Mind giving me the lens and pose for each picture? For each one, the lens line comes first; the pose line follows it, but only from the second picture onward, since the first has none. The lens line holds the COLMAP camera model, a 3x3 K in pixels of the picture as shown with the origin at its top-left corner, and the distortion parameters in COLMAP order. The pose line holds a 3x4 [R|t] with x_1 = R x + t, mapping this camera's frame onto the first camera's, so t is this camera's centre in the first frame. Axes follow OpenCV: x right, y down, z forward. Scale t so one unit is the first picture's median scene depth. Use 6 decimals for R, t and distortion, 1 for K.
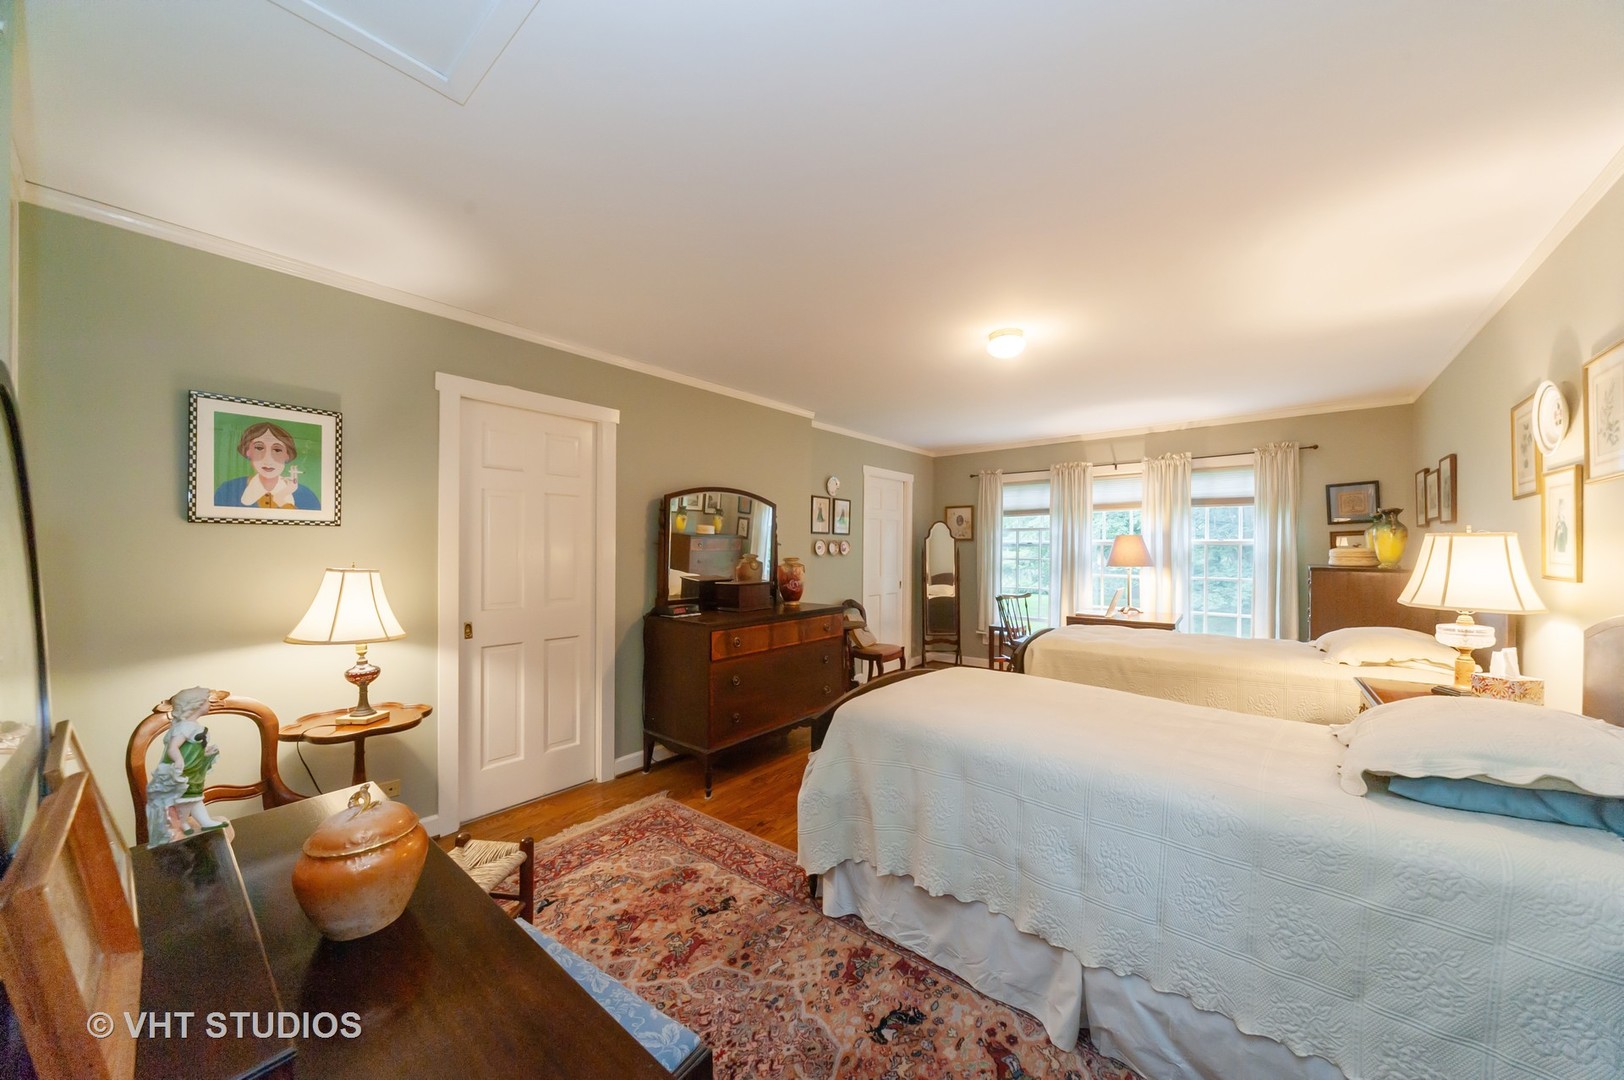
lens RADIAL K [[562.1, 0, 812.3], [0, 562.1, 549.3], [0, 0, 1]] dist [-0.005375, 0.000007]
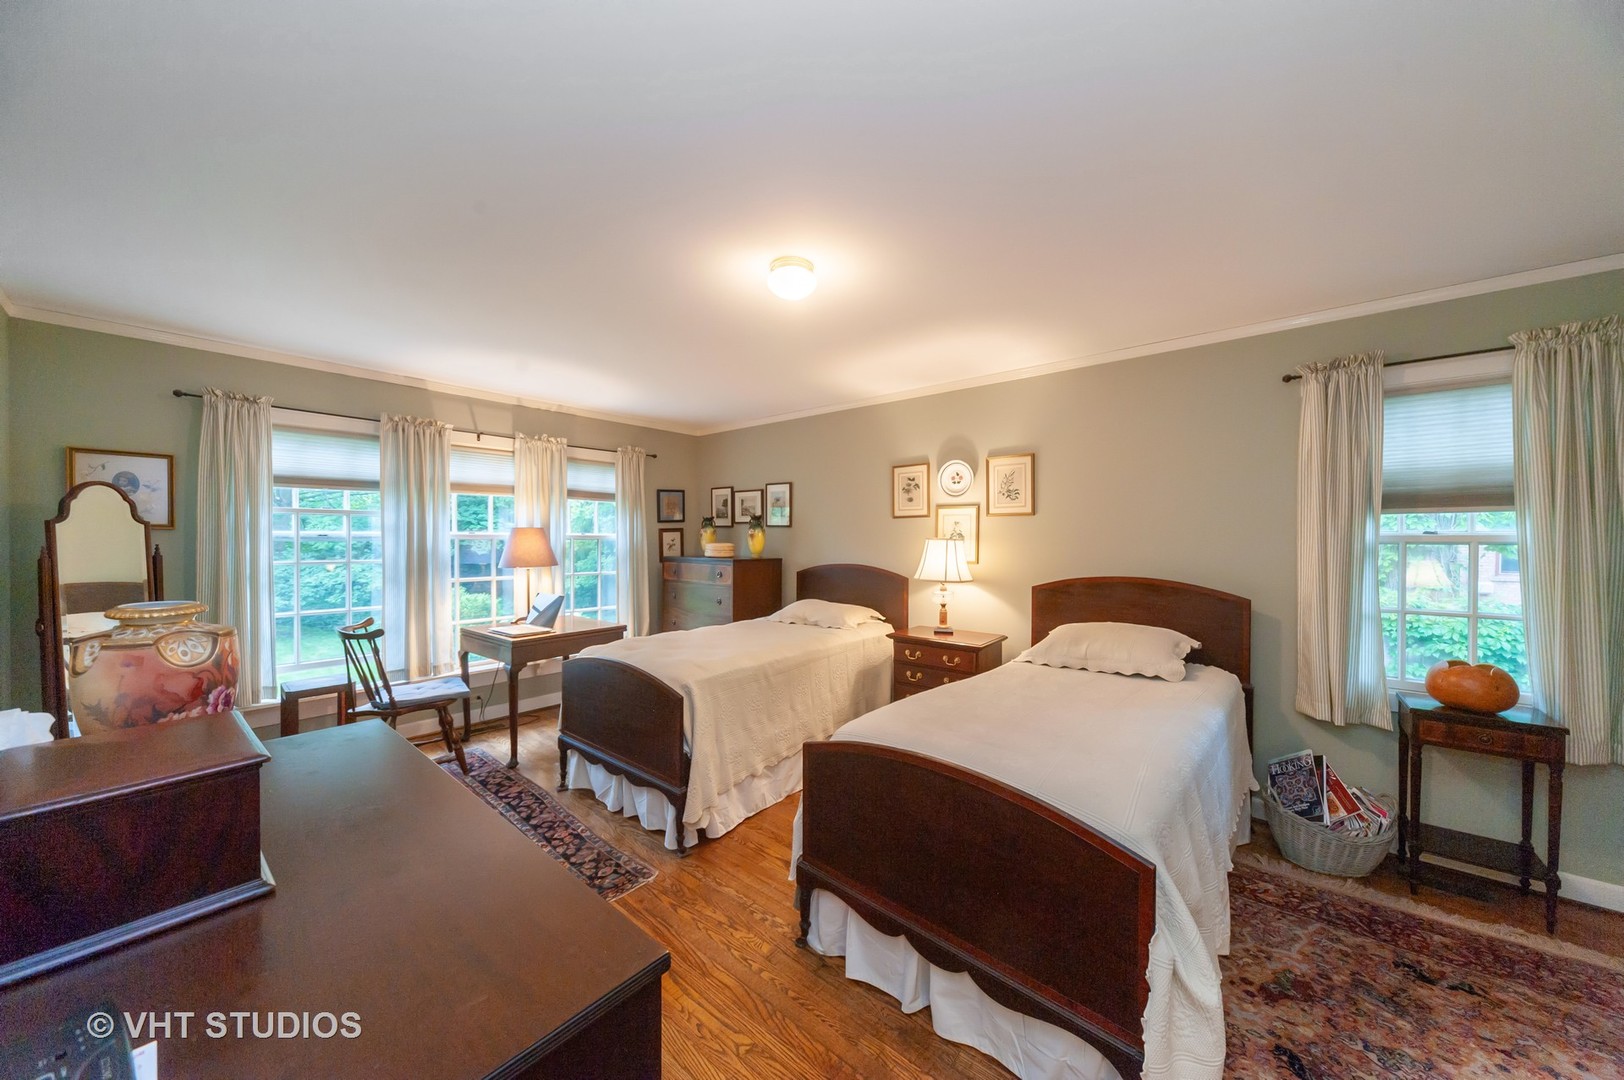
lens RADIAL K [[562.1, 0, 812.2], [0, 562.1, 535.8], [0, 0, 1]] dist [-0.005375, 0.000007]
pose [[-0.007815, 0.001139, 0.999969, -0.262474], [-0.002053, 0.999997, -0.001155, -0.013996], [-0.999967, -0.002062, -0.007813, 0.630584]]
